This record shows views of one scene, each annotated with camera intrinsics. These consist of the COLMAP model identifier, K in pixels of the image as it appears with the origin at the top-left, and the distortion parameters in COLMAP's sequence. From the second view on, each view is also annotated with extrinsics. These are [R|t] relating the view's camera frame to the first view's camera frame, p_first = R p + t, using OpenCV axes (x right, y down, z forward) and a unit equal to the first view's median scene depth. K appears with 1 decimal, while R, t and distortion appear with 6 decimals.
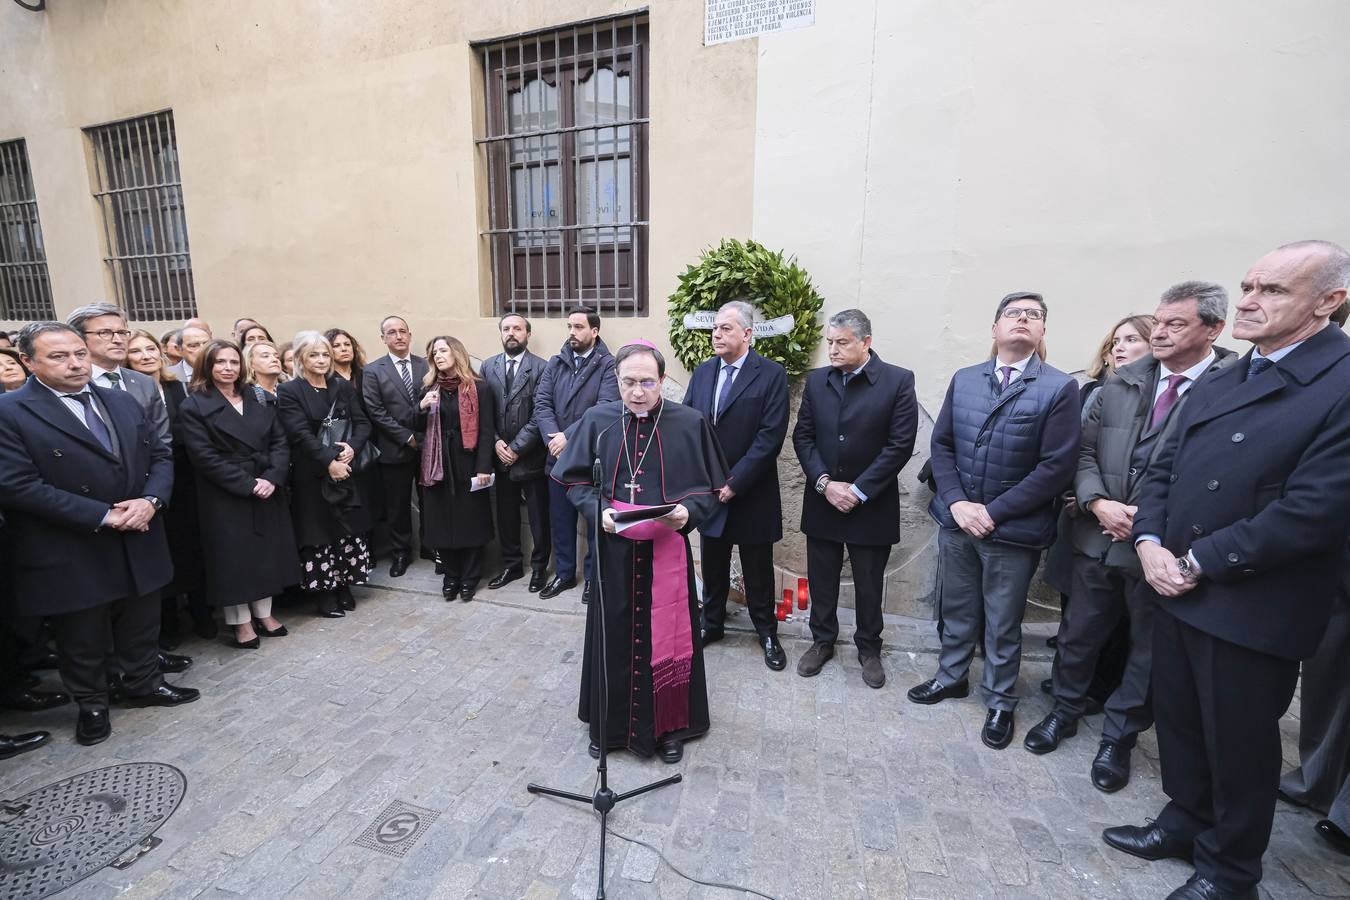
lens RADIAL K [[567.4, 0, 672.3], [0, 567.4, 447.0], [0, 0, 1]] dist [-0.000725, 0.000711]
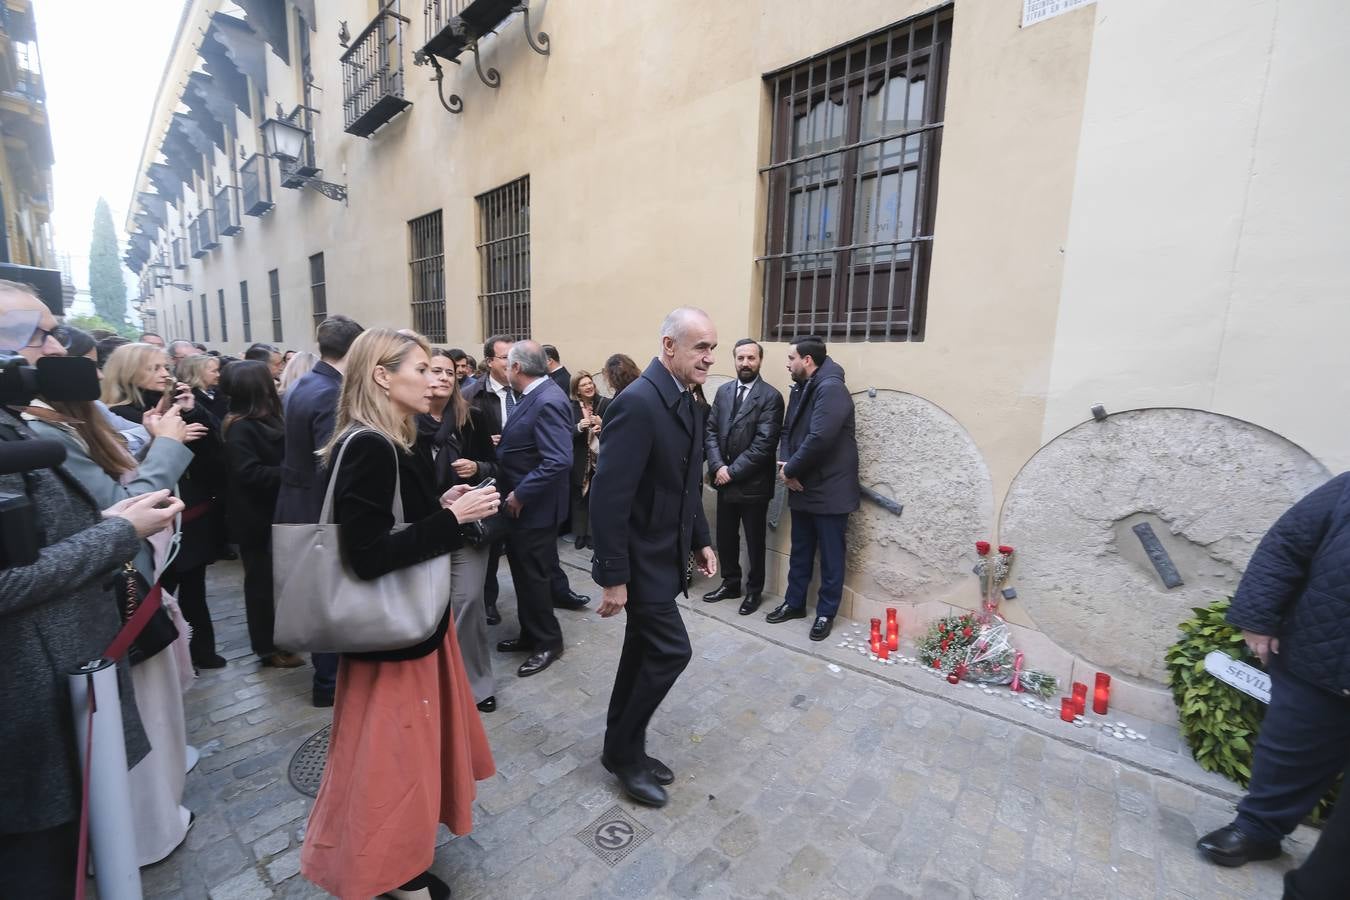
lens RADIAL K [[566.6, 0, 704.4], [0, 566.6, 456.5], [0, 0, 1]] dist [-0.002223, 0.000058]
pose [[0.916747, 0.082899, -0.390771, 0.005552], [-0.093456, 0.995591, -0.008041, -0.010231], [0.388382, 0.043891, 0.920453, 0.055932]]
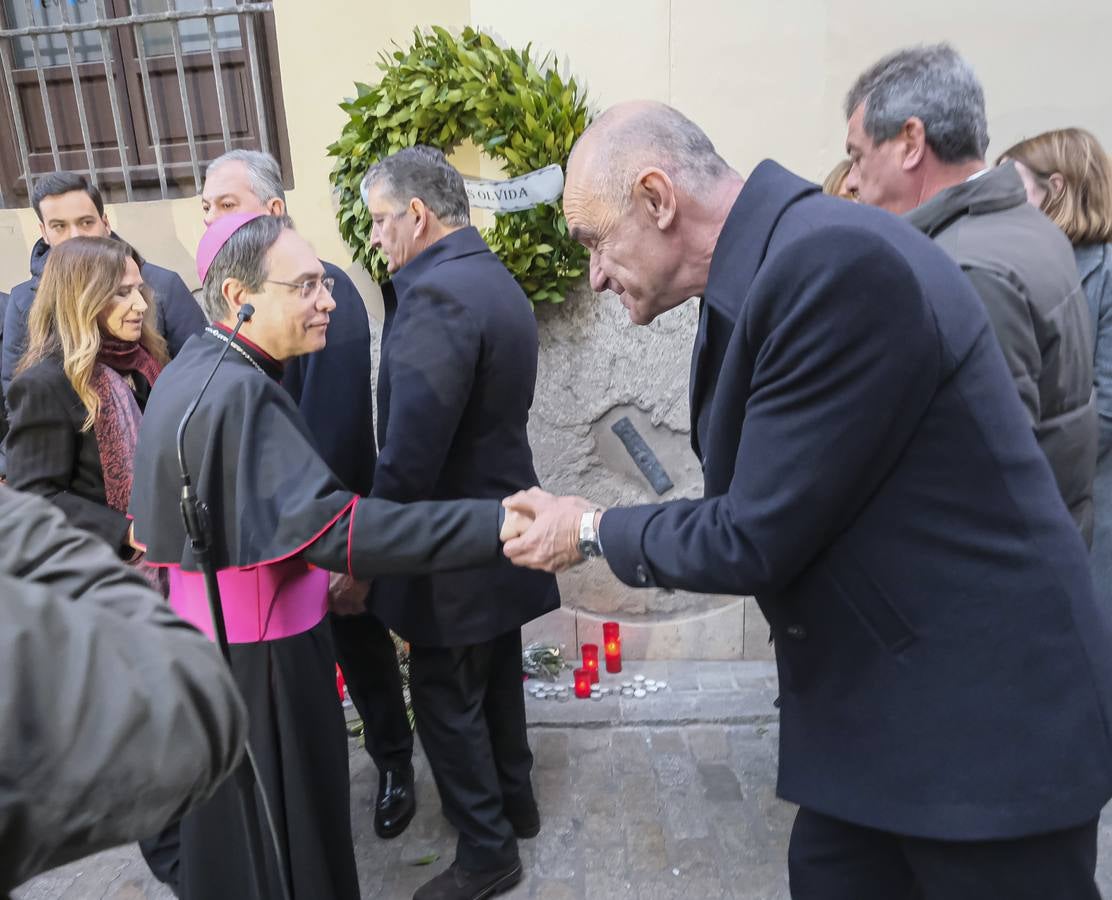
lens RADIAL K [[800.6, 0, 515.5], [0, 800.6, 486.0], [0, 0, 1]] dist [0.003466, -0.000513]
pose [[0.978655, -0.111495, 0.172636, 0.001482], [0.095088, 0.990375, 0.100580, -0.006786], [-0.182189, -0.082018, 0.979837, 0.212947]]
